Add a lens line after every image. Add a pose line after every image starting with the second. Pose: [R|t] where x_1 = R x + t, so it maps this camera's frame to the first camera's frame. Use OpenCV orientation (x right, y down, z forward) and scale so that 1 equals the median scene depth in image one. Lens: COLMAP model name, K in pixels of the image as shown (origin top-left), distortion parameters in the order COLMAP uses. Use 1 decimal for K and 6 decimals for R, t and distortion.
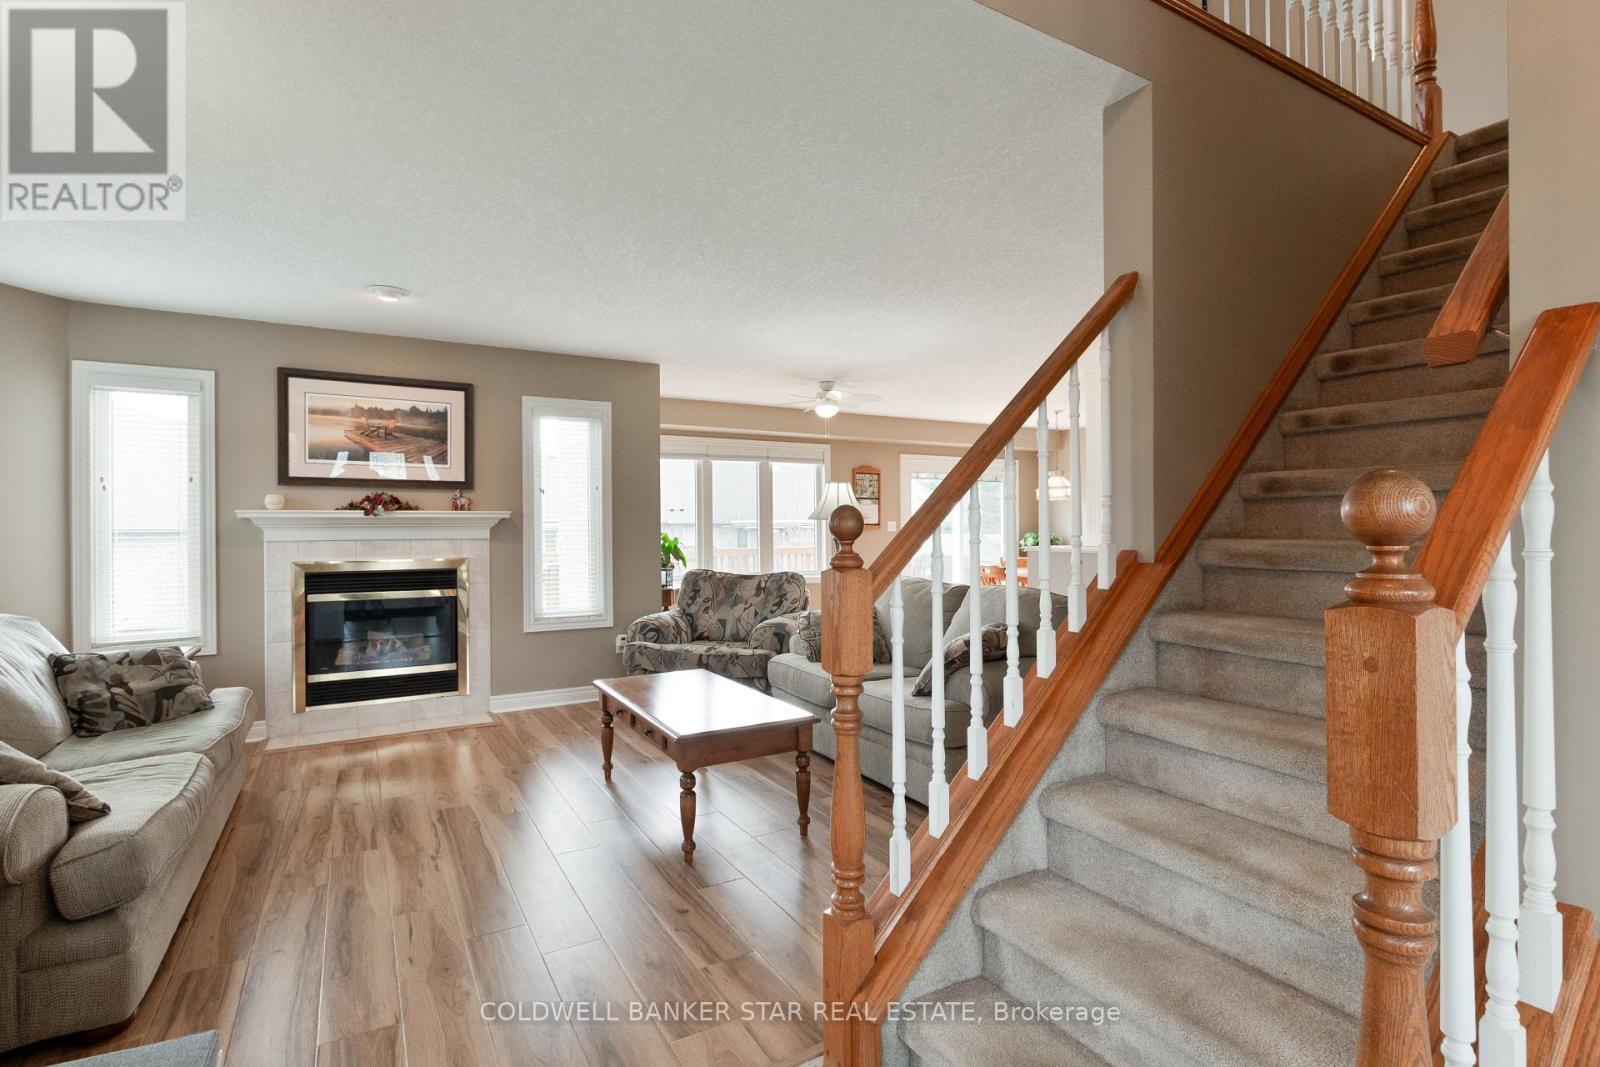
lens RADIAL K [[758.7, 0, 796.9], [0, 758.7, 532.1], [0, 0, 1]] dist [-0.003231, -0.001052]
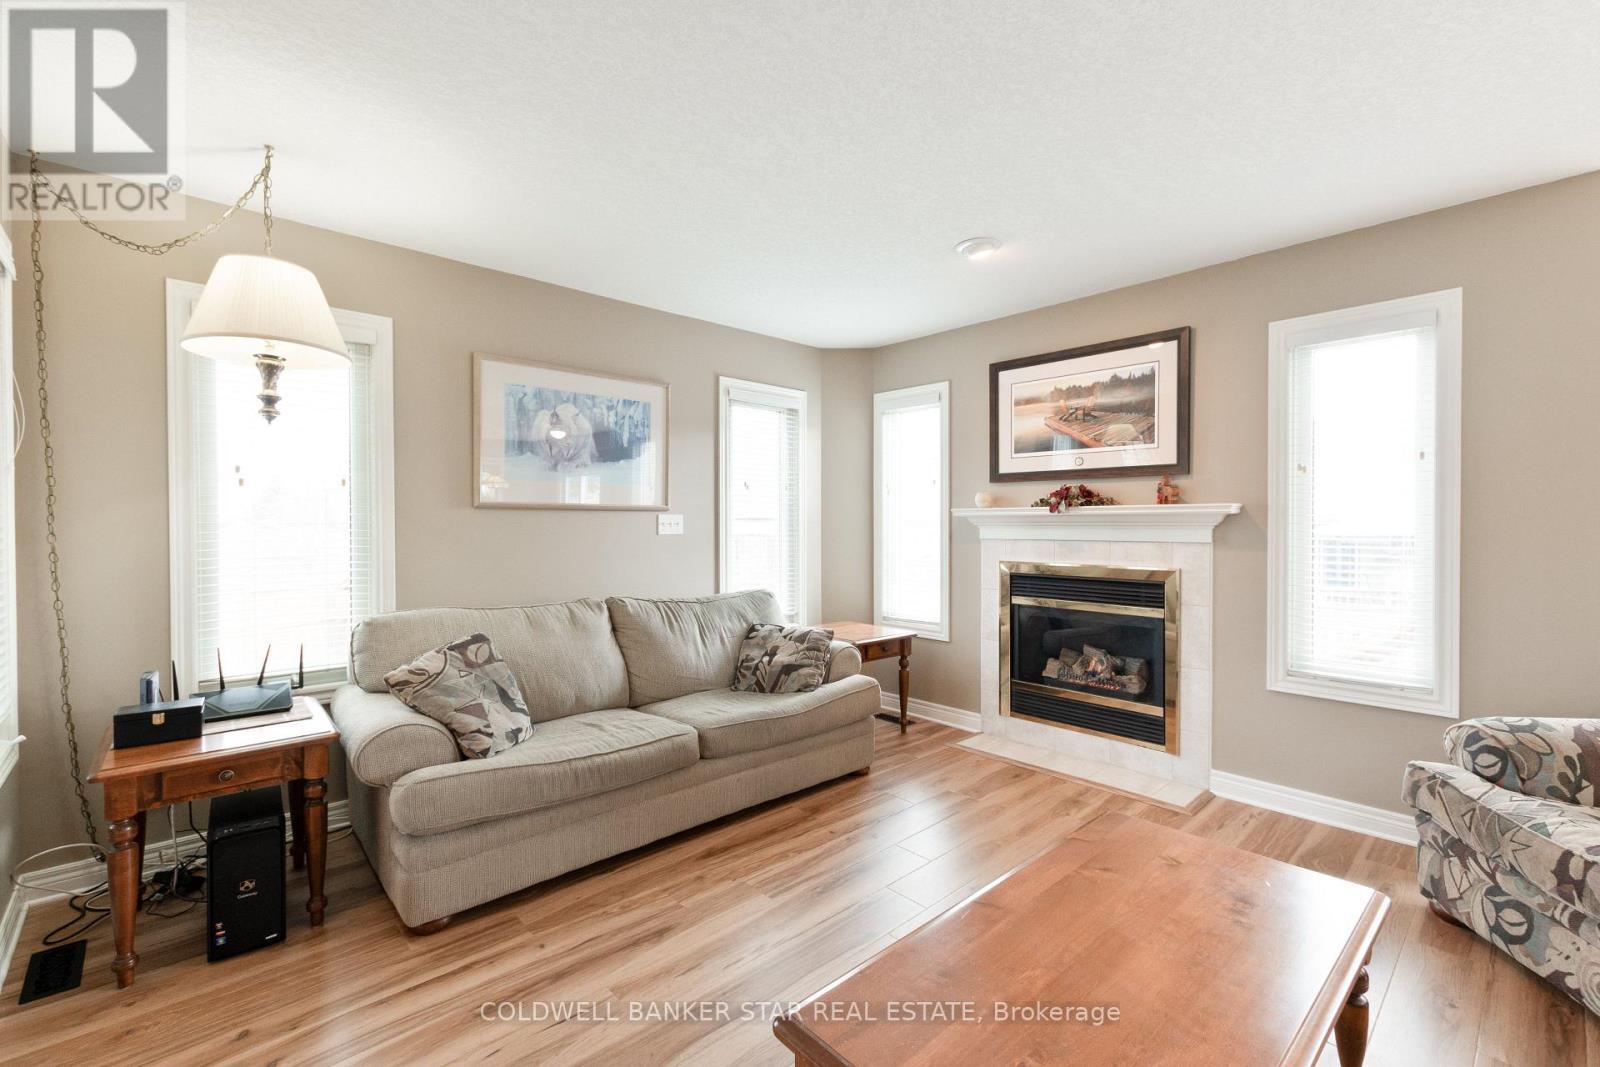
lens RADIAL K [[690.2, 0, 804.6], [0, 690.2, 531.9], [0, 0, 1]] dist [0.005552, -0.001427]
pose [[0.223409, 0.020125, -0.974517, 0.138597], [-0.003619, 0.999797, 0.019818, -0.013602], [0.974718, -0.000901, 0.223437, 0.528256]]
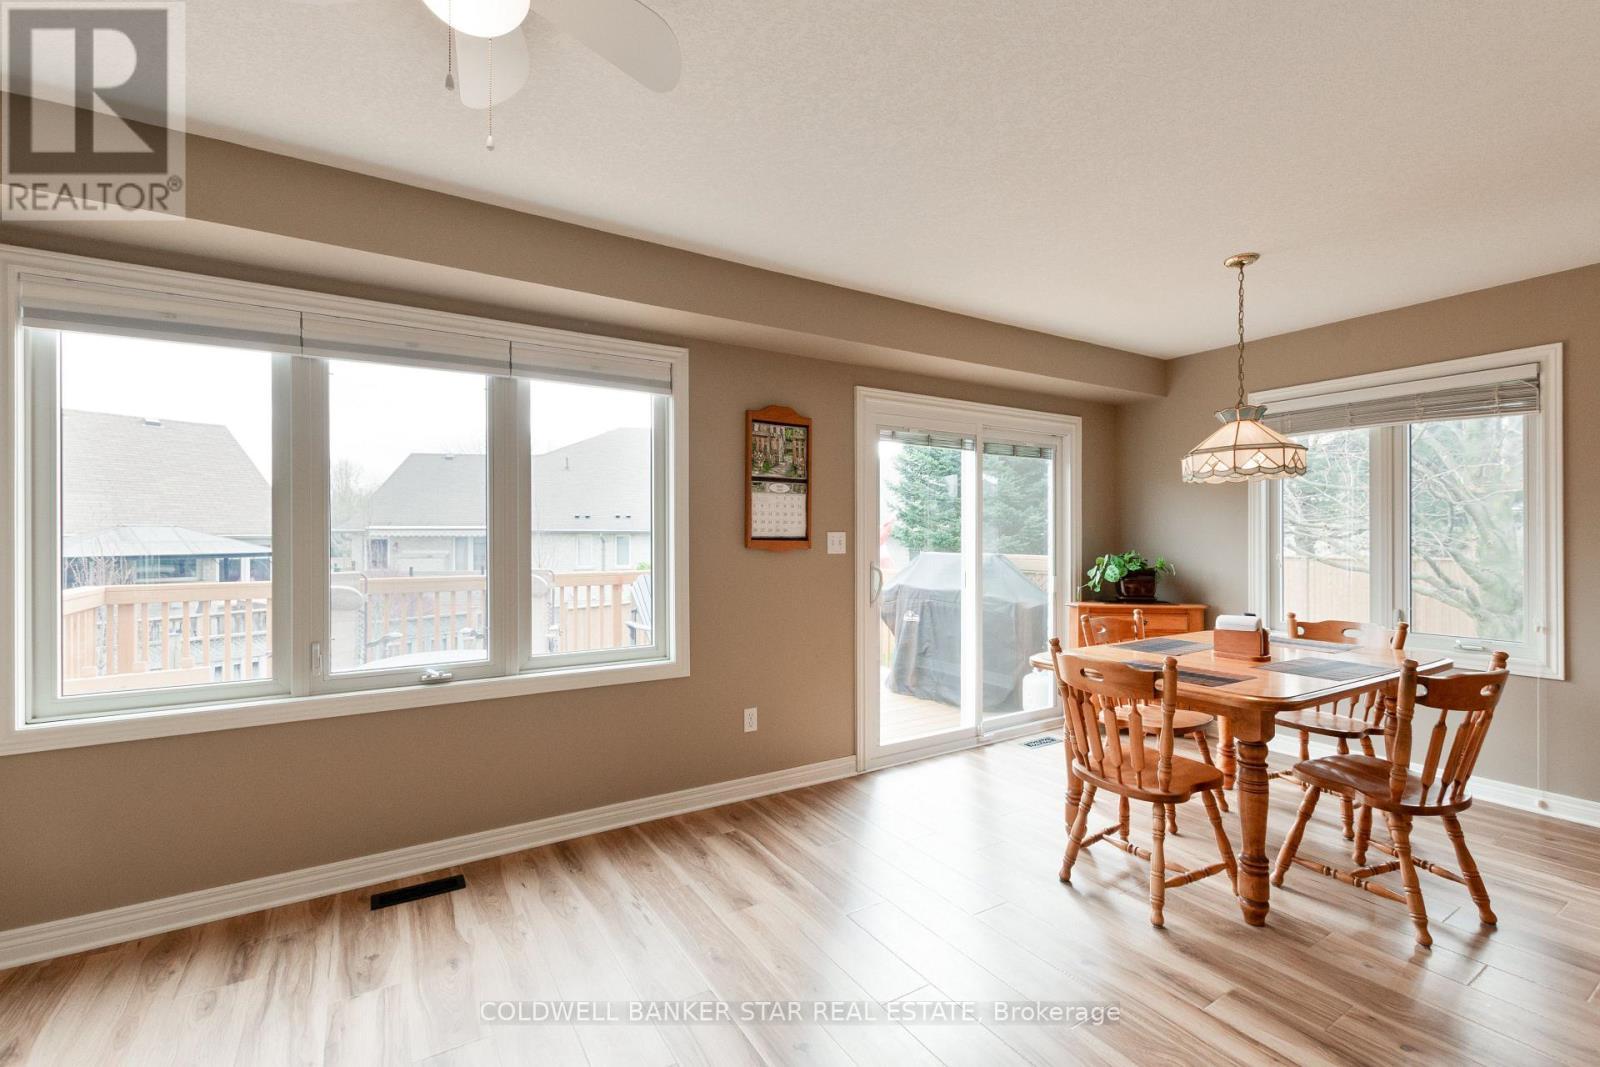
lens RADIAL K [[690.2, 0, 800.8], [0, 690.2, 537.0], [0, 0, 1]] dist [0.005552, -0.001427]
pose [[0.999335, 0.005733, 0.036011, 0.165363], [-0.005565, 0.999973, -0.004772, -0.016851], [-0.036037, 0.004568, 0.999340, 1.092313]]
